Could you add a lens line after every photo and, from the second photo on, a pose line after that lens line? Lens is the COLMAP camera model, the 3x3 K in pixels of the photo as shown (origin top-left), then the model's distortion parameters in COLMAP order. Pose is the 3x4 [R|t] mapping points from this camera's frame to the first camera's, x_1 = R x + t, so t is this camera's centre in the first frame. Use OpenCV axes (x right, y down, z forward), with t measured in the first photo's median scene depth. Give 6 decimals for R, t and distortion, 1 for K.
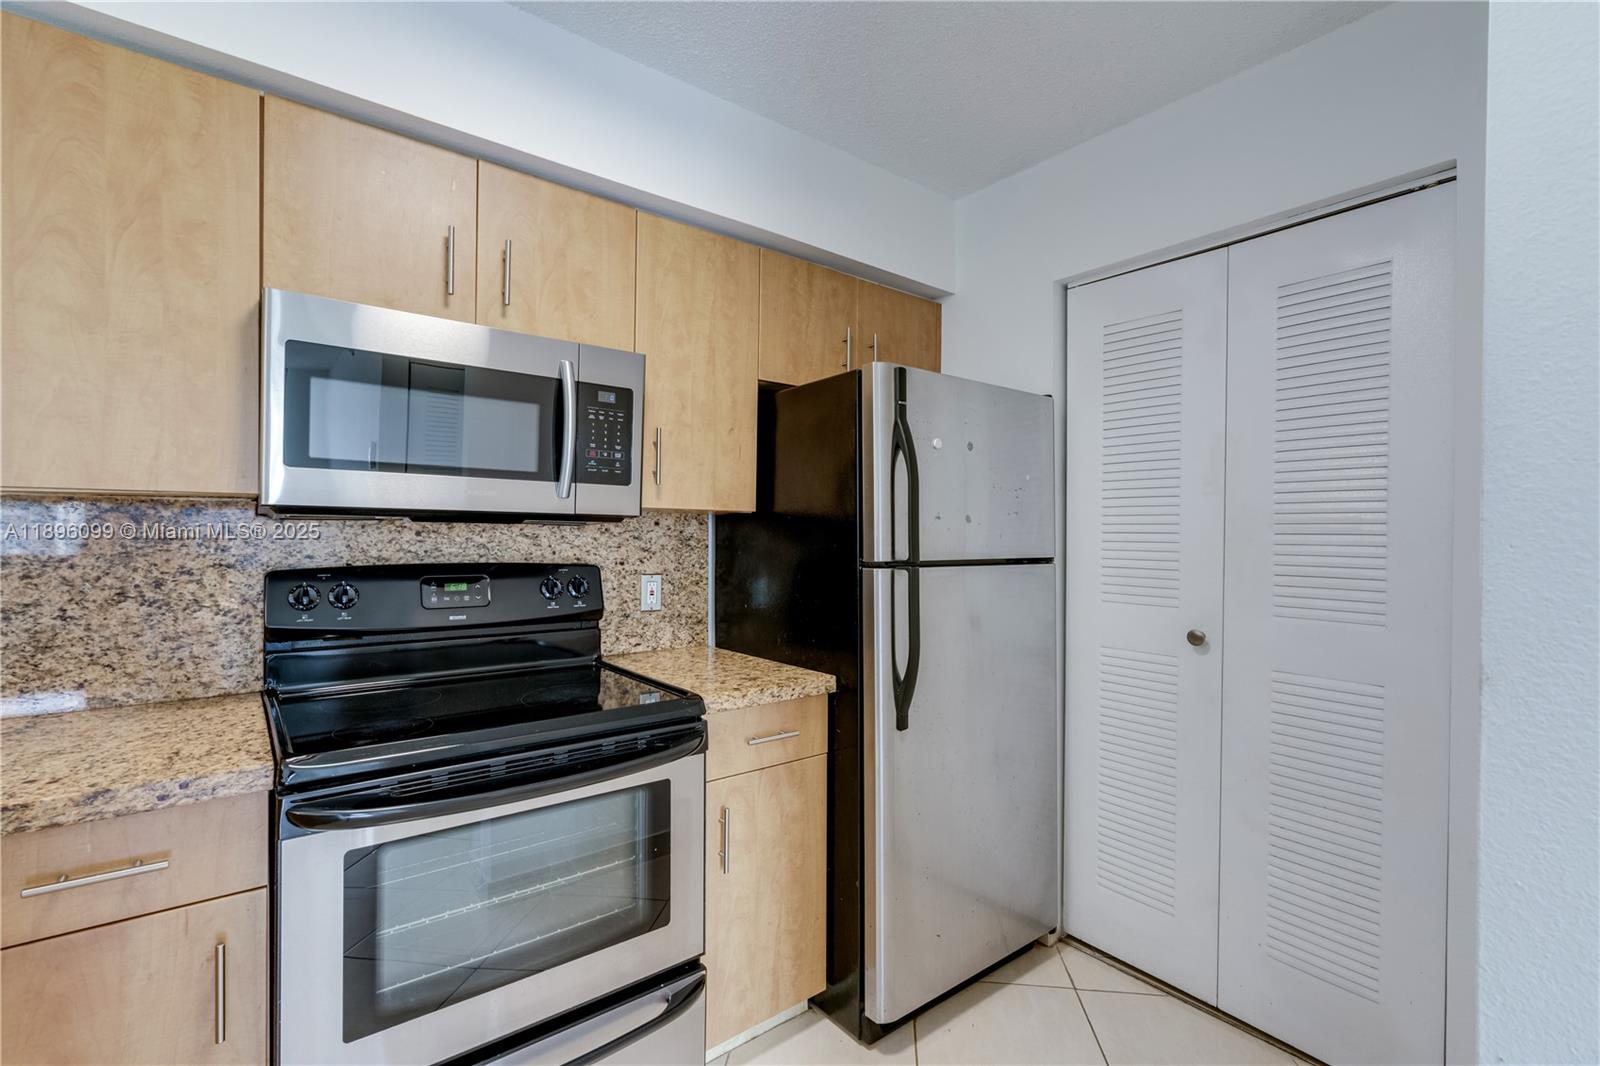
lens RADIAL K [[718.4, 0, 798.9], [0, 718.4, 530.6], [0, 0, 1]] dist [-0.002251, 0.000697]
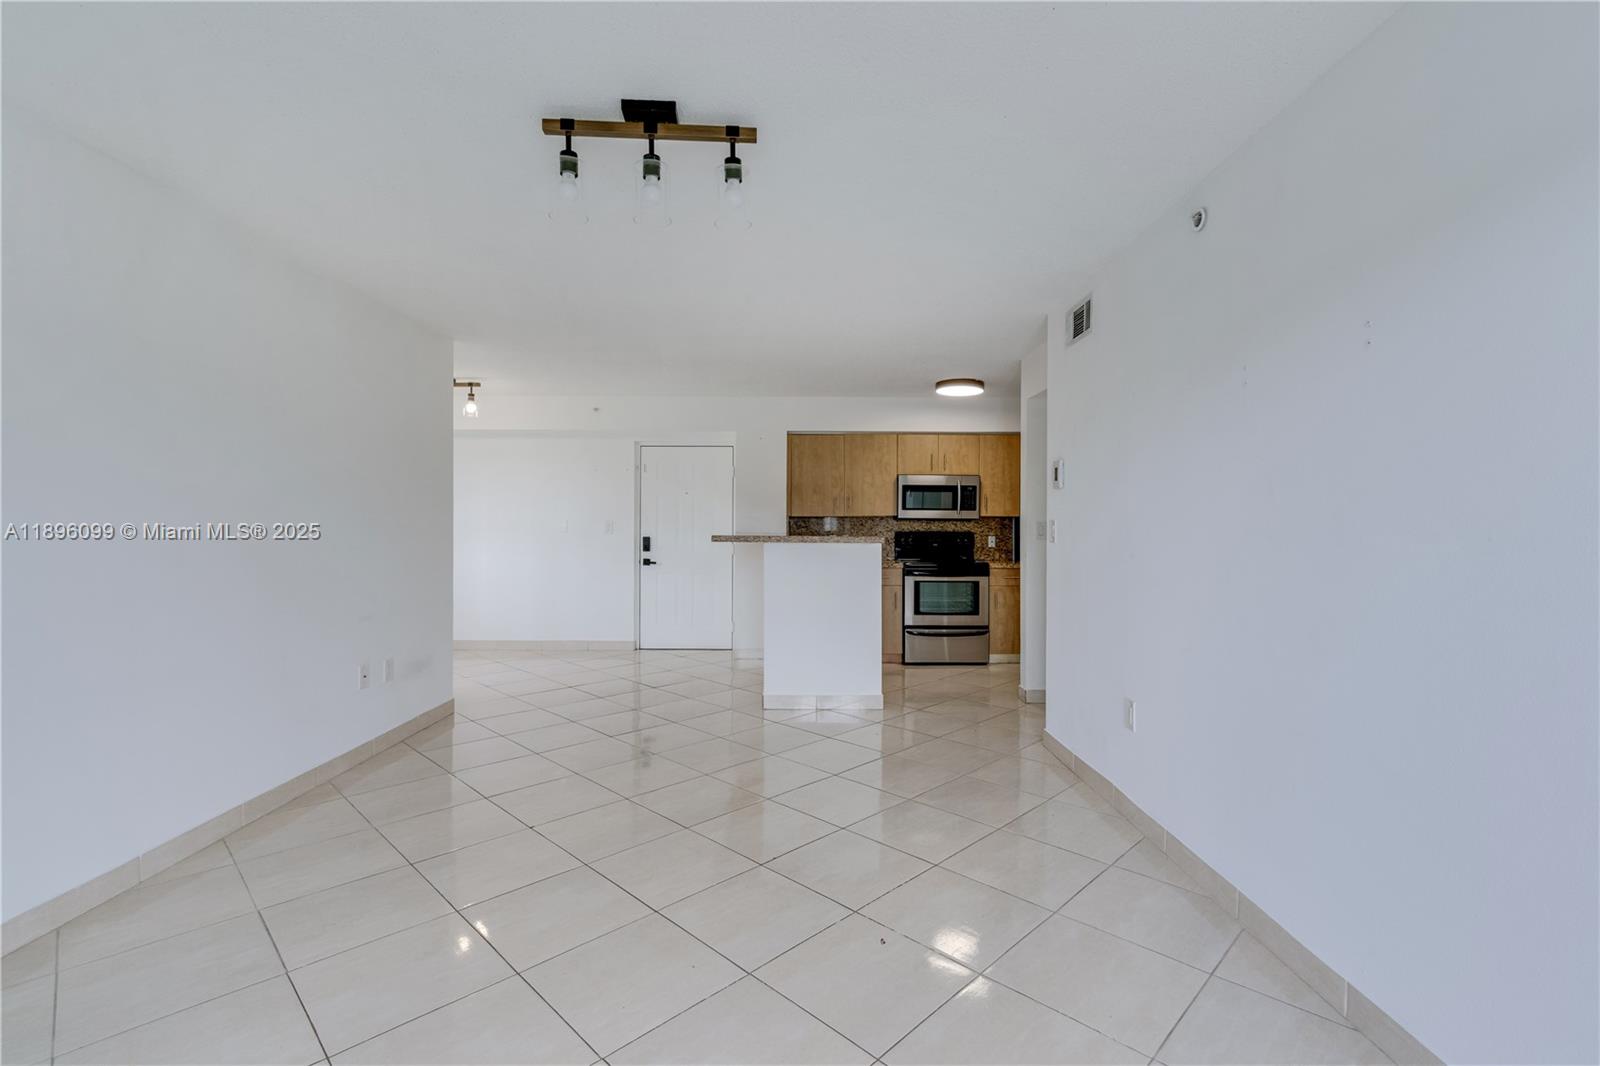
lens RADIAL K [[718.4, 0, 798.9], [0, 718.4, 530.6], [0, 0, 1]] dist [-0.002251, 0.000697]
pose [[0.784670, 0.002034, -0.619910, 1.468953], [0.006591, 0.999911, 0.011624, -0.008593], [0.619878, -0.013206, 0.784587, -2.719620]]
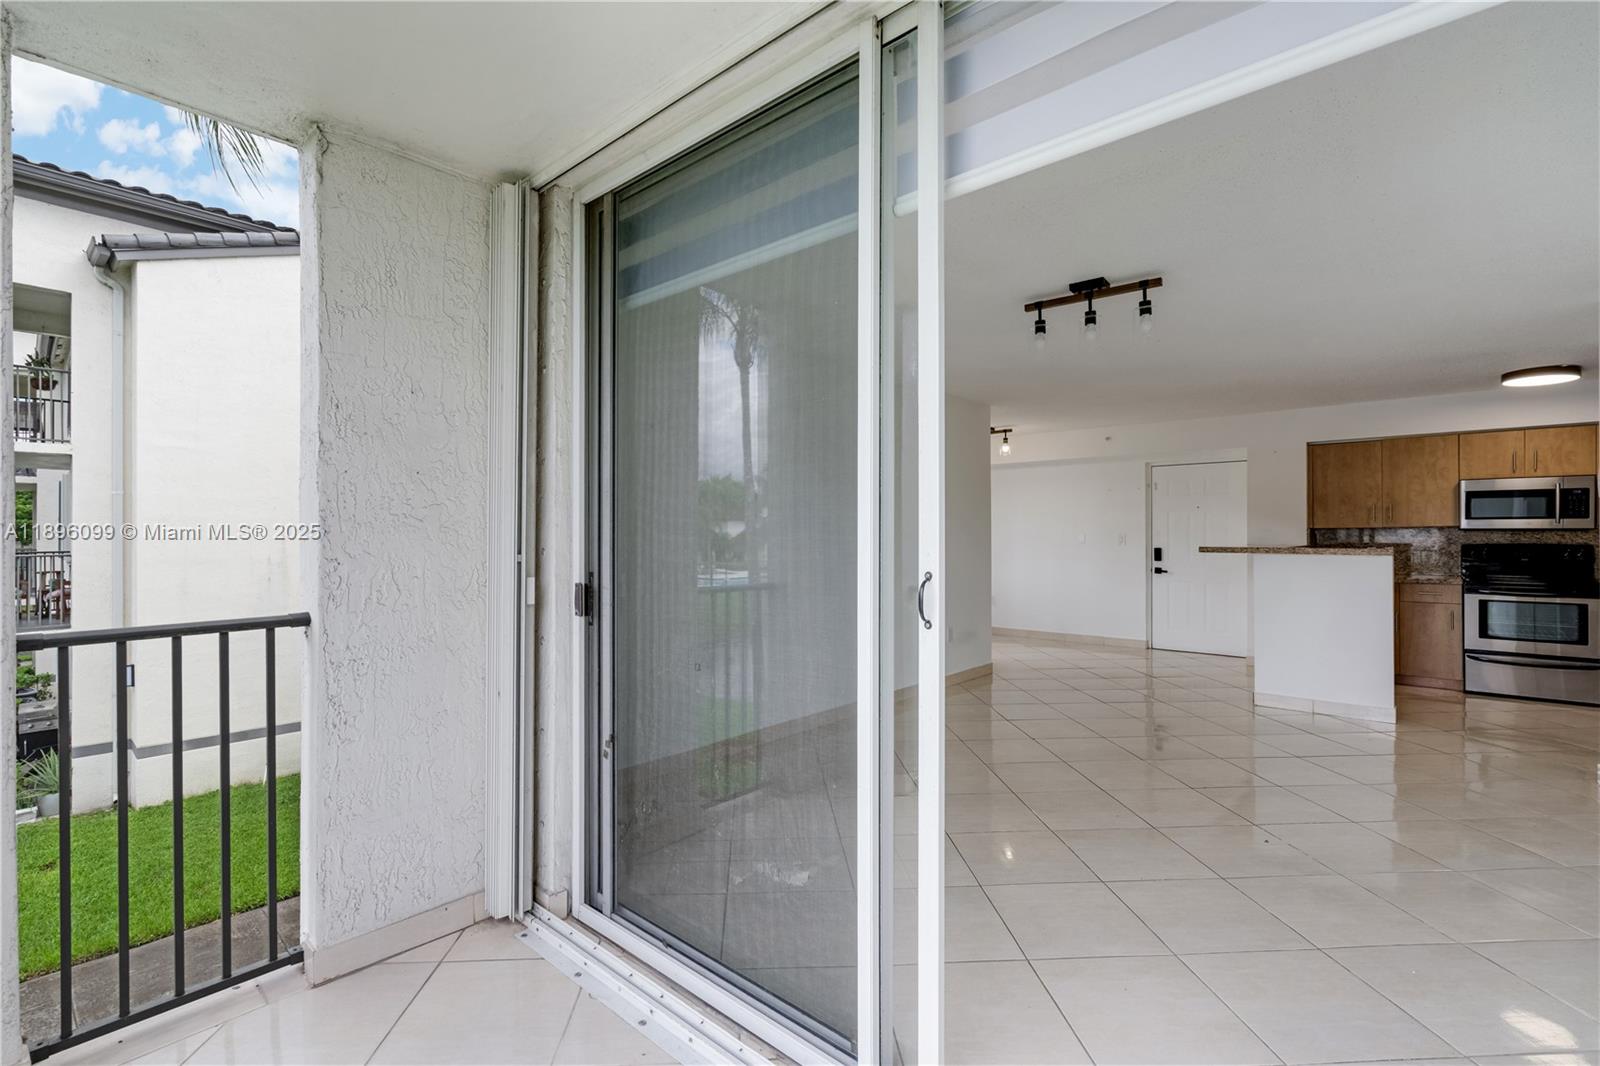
lens RADIAL K [[732.8, 0, 775.3], [0, 732.8, 531.6], [0, 0, 1]] dist [-0.001983, -0.000625]
pose [[0.145489, -0.011836, -0.989289, 2.524096], [0.010374, 0.999892, -0.010437, -0.010545], [0.989305, -0.008745, 0.145596, -3.125687]]
